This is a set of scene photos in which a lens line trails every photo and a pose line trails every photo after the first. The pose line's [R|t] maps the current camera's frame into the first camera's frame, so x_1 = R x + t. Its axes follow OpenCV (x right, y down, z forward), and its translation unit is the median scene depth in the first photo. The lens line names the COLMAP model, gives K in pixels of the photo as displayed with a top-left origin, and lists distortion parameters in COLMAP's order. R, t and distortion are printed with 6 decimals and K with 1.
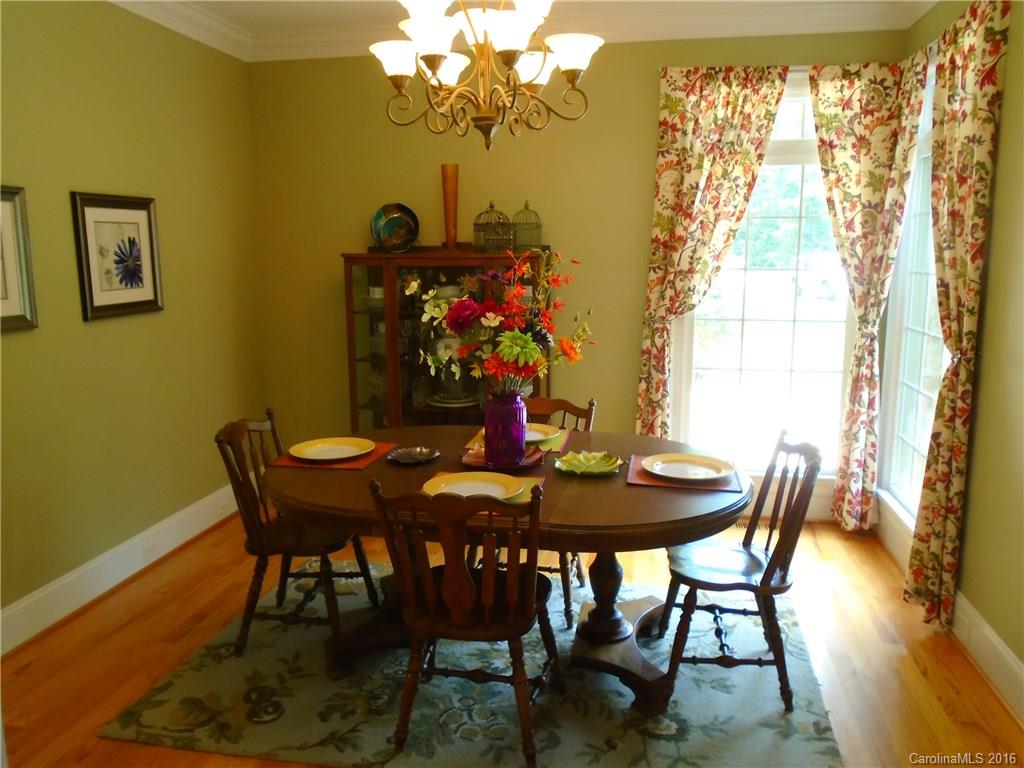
lens RADIAL K [[797.4, 0, 512.5], [0, 797.4, 384.0], [0, 0, 1]] dist [-0.027317, 0.004391]
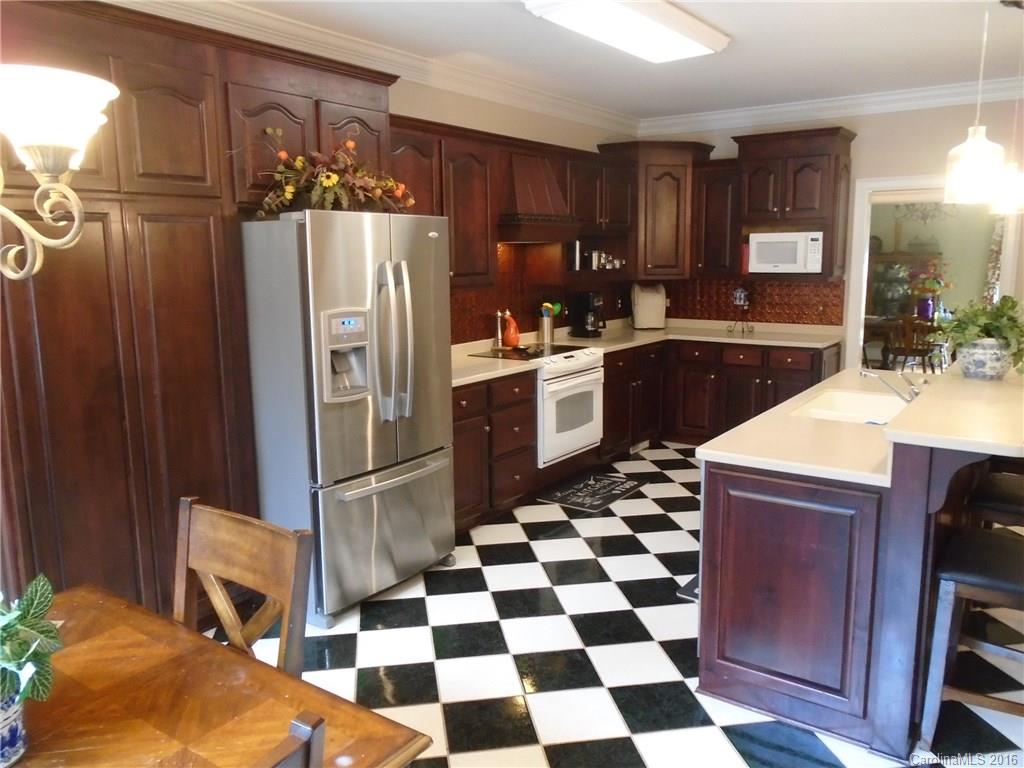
lens RADIAL K [[797.4, 0, 512.9], [0, 797.4, 384.9], [0, 0, 1]] dist [-0.027317, 0.004391]
pose [[0.906437, 0.062147, -0.417743, -0.110092], [-0.063107, 0.997940, 0.011530, 0.286680], [0.417599, 0.015912, 0.908492, -1.750003]]
